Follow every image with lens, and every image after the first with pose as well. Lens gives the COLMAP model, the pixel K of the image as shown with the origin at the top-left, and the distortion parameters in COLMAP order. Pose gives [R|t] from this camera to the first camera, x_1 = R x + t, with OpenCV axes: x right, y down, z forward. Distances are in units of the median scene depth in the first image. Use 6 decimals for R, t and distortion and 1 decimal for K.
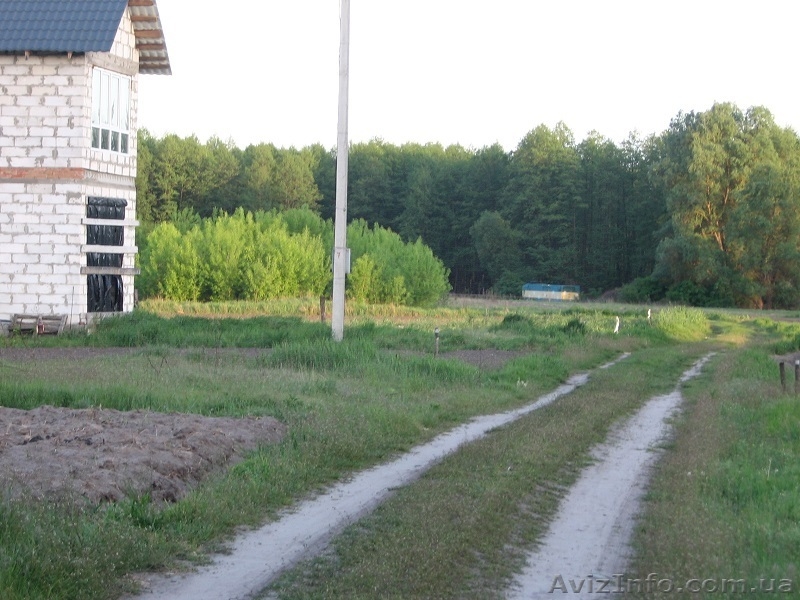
lens RADIAL K [[2596.2, 0, 400.0], [0, 2596.2, 300.0], [0, 0, 1]] dist [0.060672, -0.199923]
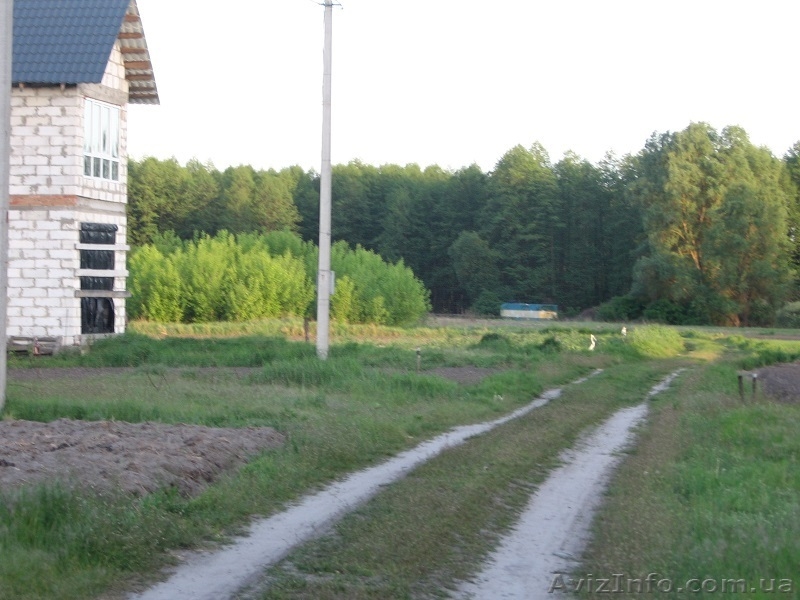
lens RADIAL K [[2596.2, 0, 400.0], [0, 2596.2, 300.0], [0, 0, 1]] dist [0.060672, -0.199923]
pose [[0.999944, -0.006721, 0.008177, -0.000978], [0.006784, 0.999947, -0.007687, 0.000023], [-0.008125, 0.007742, 0.999937, -0.032944]]
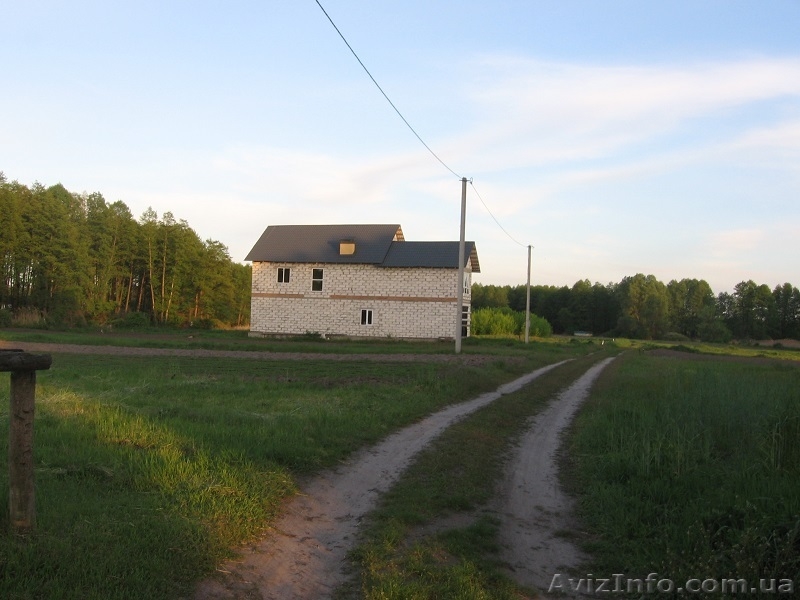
lens RADIAL K [[855.1, 0, 400.0], [0, 855.1, 300.0], [0, 0, 1]] dist [-0.127714, -0.003631]
pose [[0.988062, 0.008859, -0.153803, -0.012278], [-0.015176, 0.999087, -0.039947, 0.002283], [0.153309, 0.041804, 0.987294, -0.192120]]
